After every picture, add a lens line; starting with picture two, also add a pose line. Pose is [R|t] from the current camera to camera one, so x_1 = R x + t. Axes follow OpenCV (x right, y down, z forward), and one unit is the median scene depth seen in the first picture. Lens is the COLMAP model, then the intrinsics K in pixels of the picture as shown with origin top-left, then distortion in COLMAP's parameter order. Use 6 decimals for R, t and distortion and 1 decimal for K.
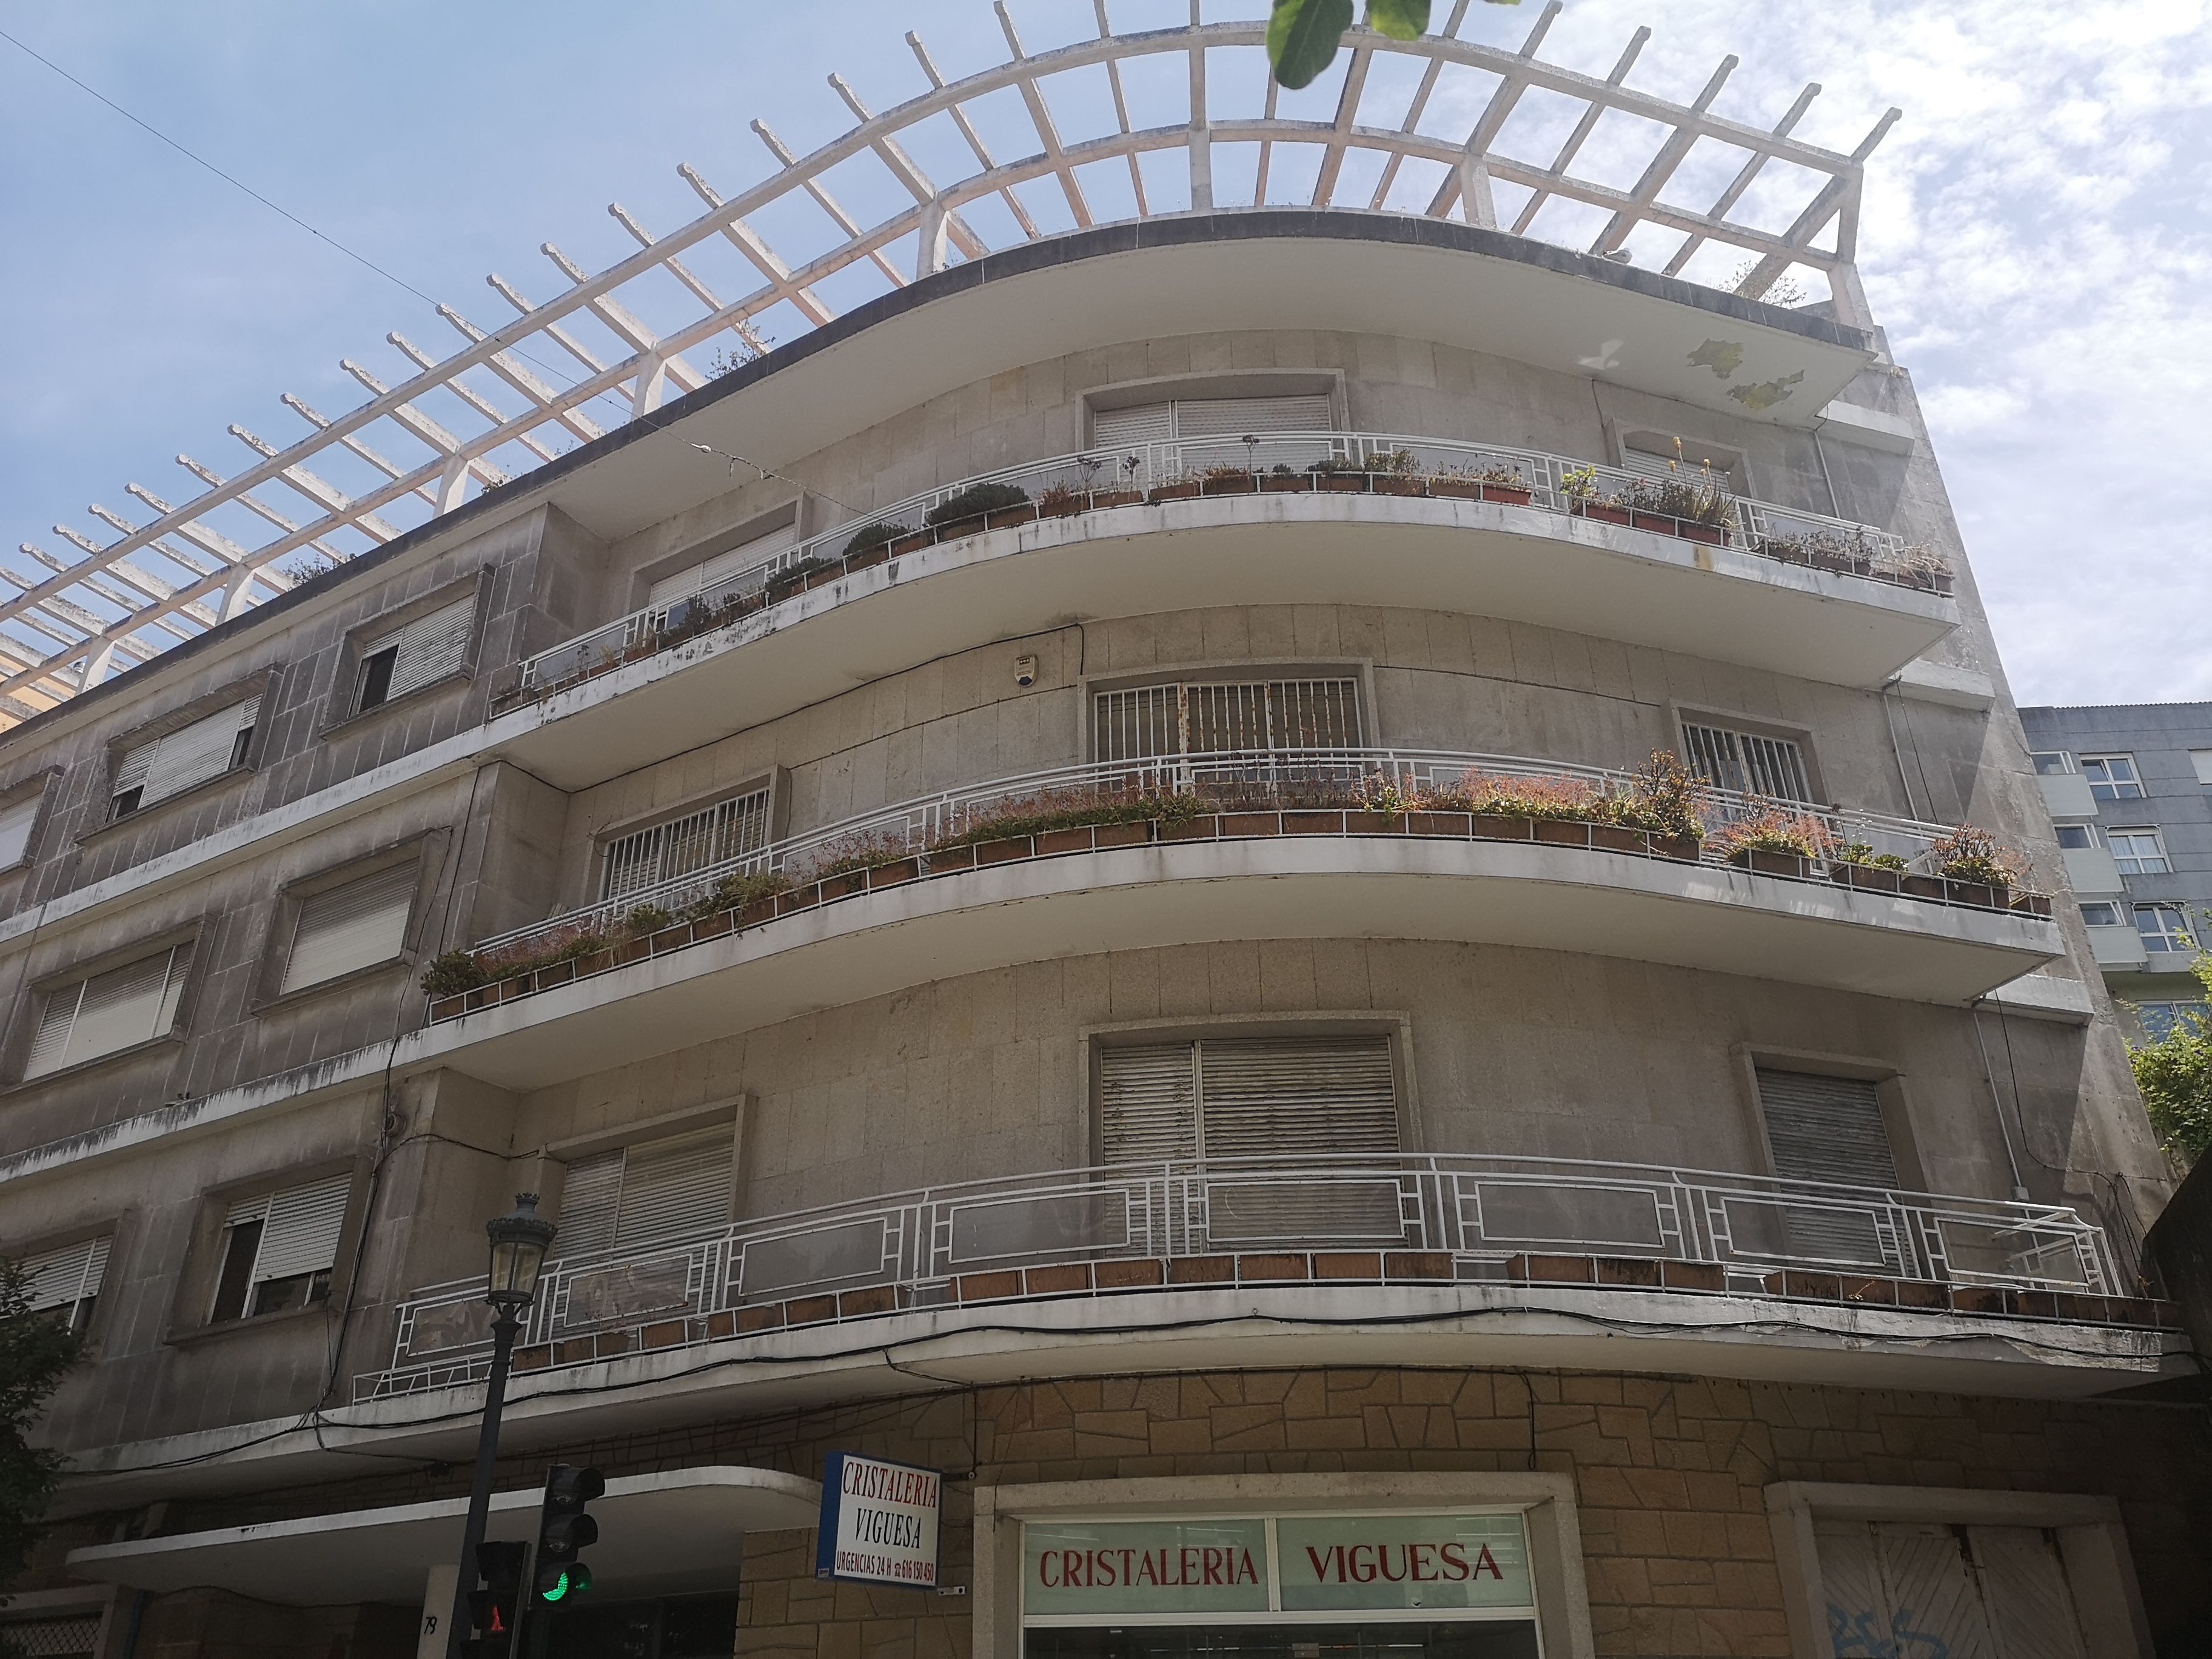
lens RADIAL K [[1697.0, 0, 1106.0], [0, 1697.0, 829.5], [0, 0, 1]] dist [0.072802, -0.076957]
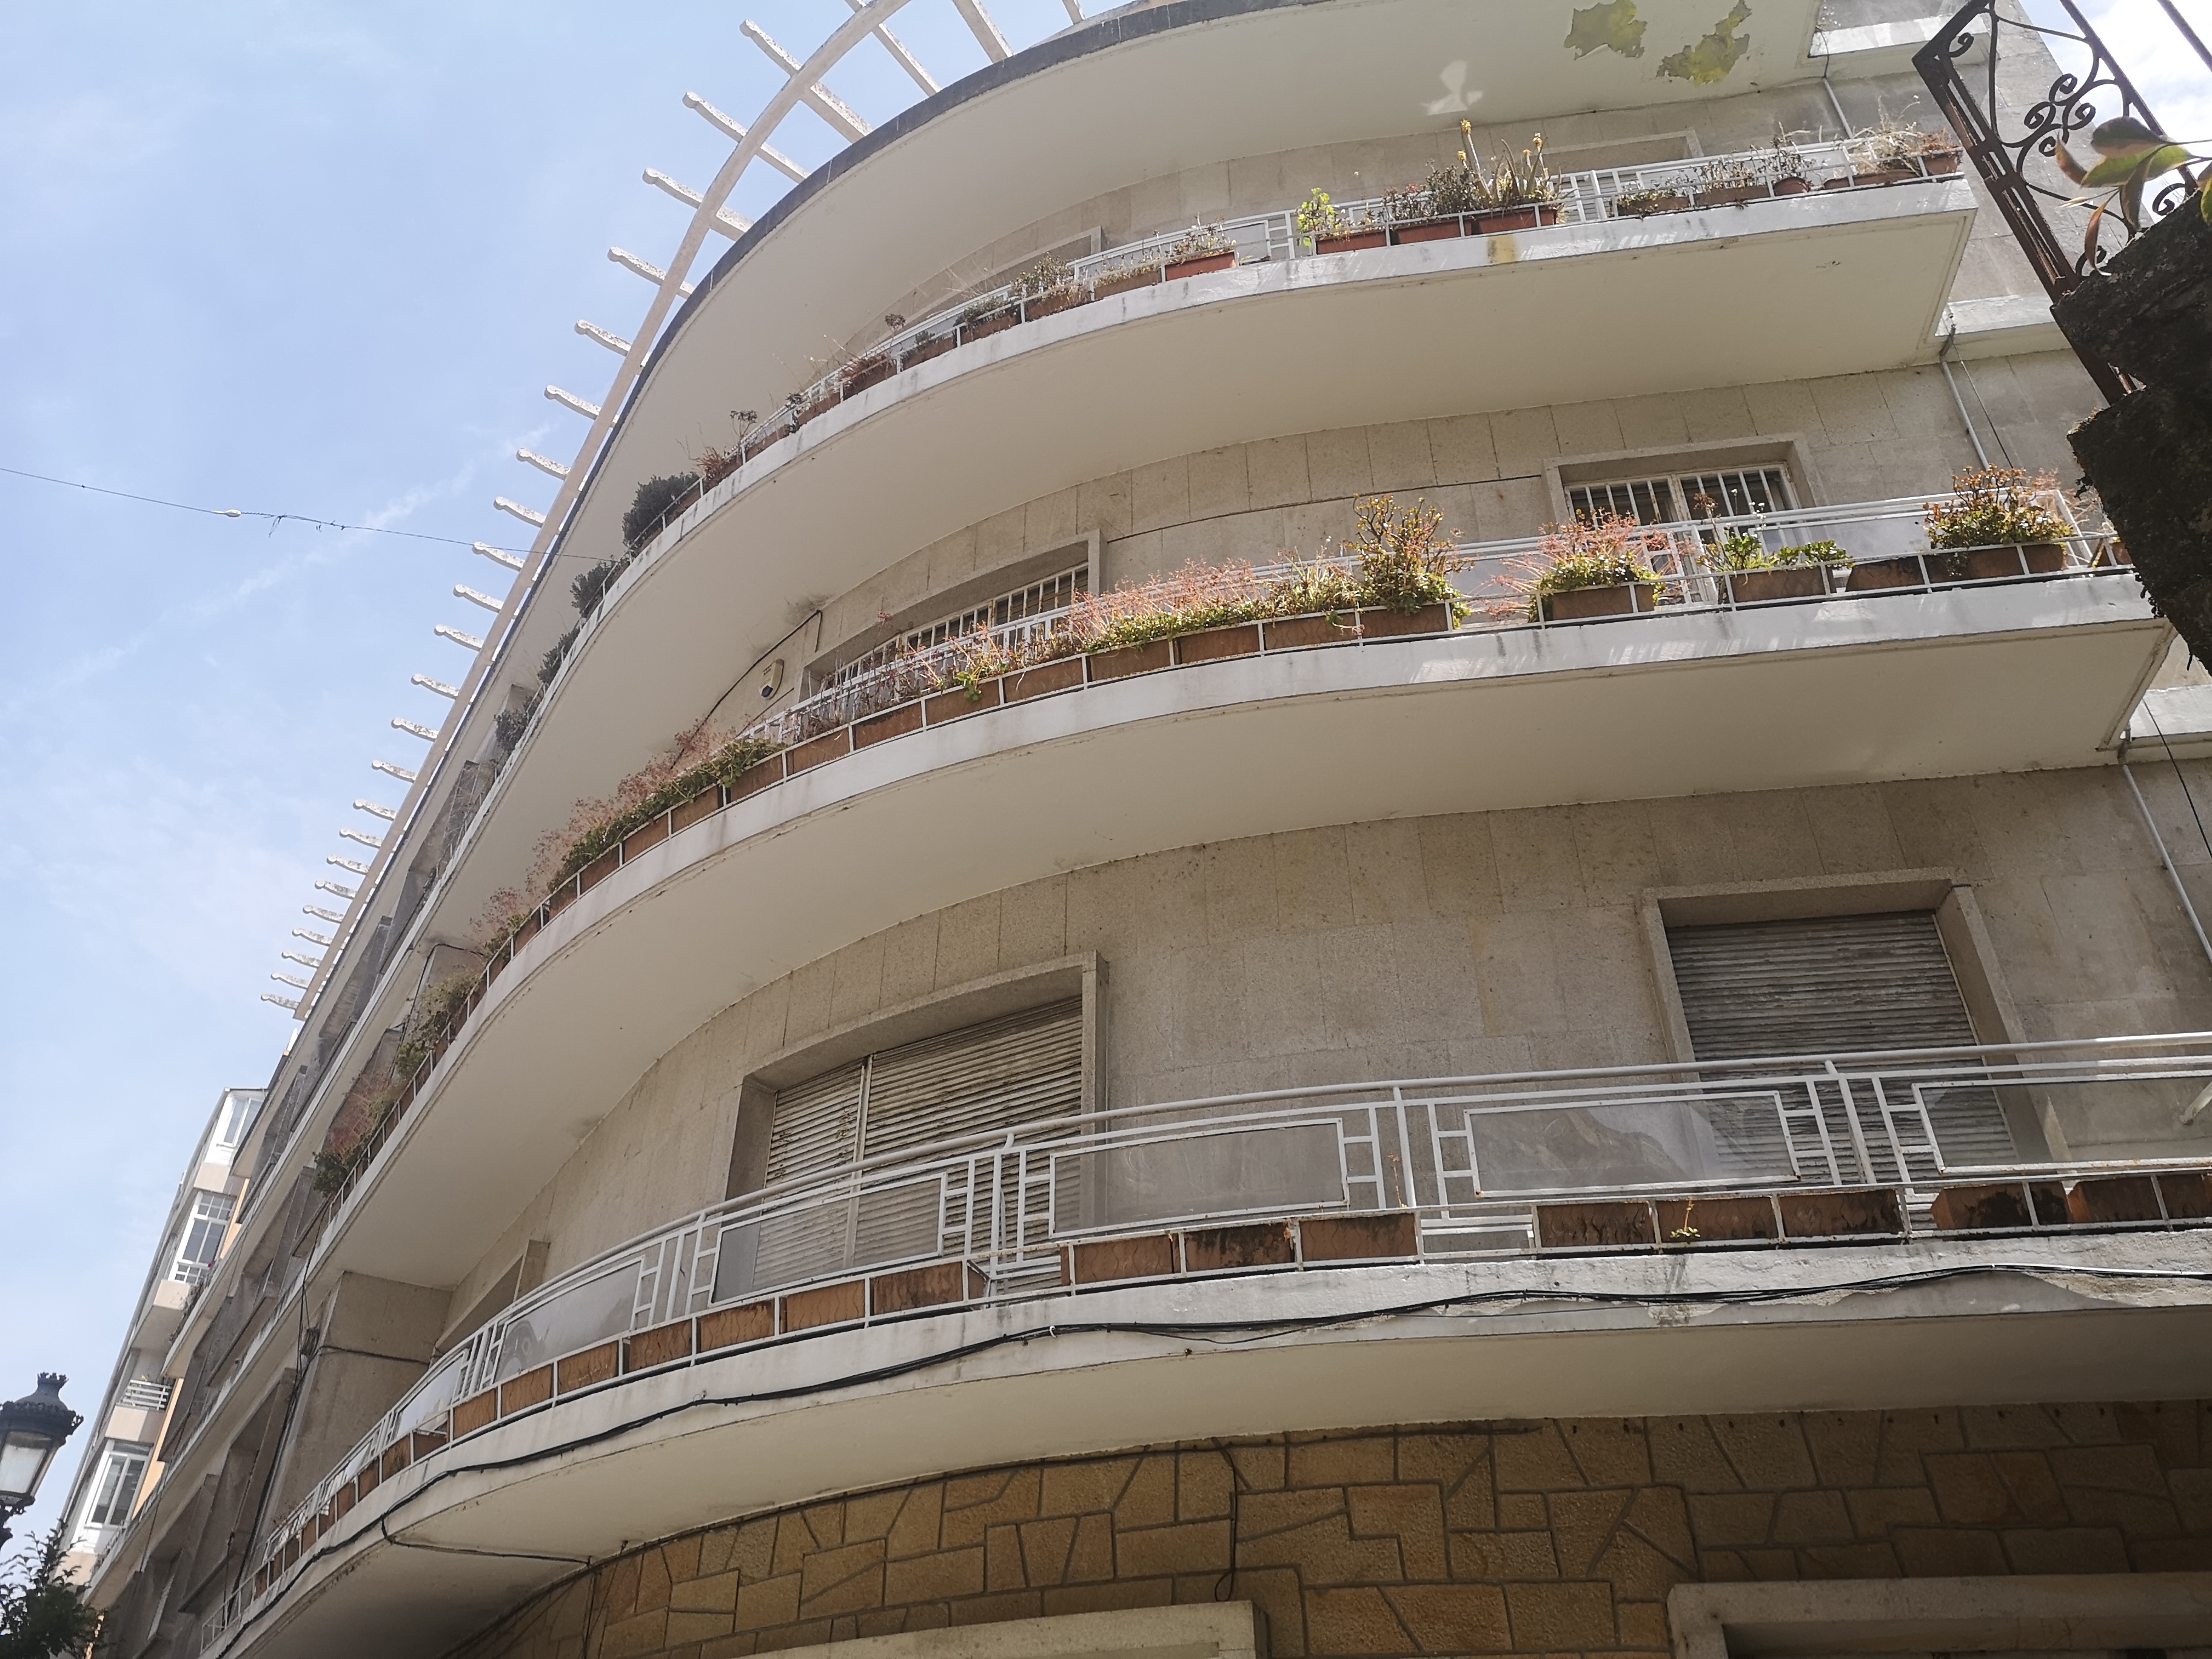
lens RADIAL K [[1697.0, 0, 1106.0], [0, 1697.0, 829.5], [0, 0, 1]] dist [0.072802, -0.076957]
pose [[0.897006, -0.252124, -0.363061, 0.487917], [0.200895, 0.964177, -0.173216, 0.196384], [0.393727, 0.082439, 0.915523, 0.381803]]
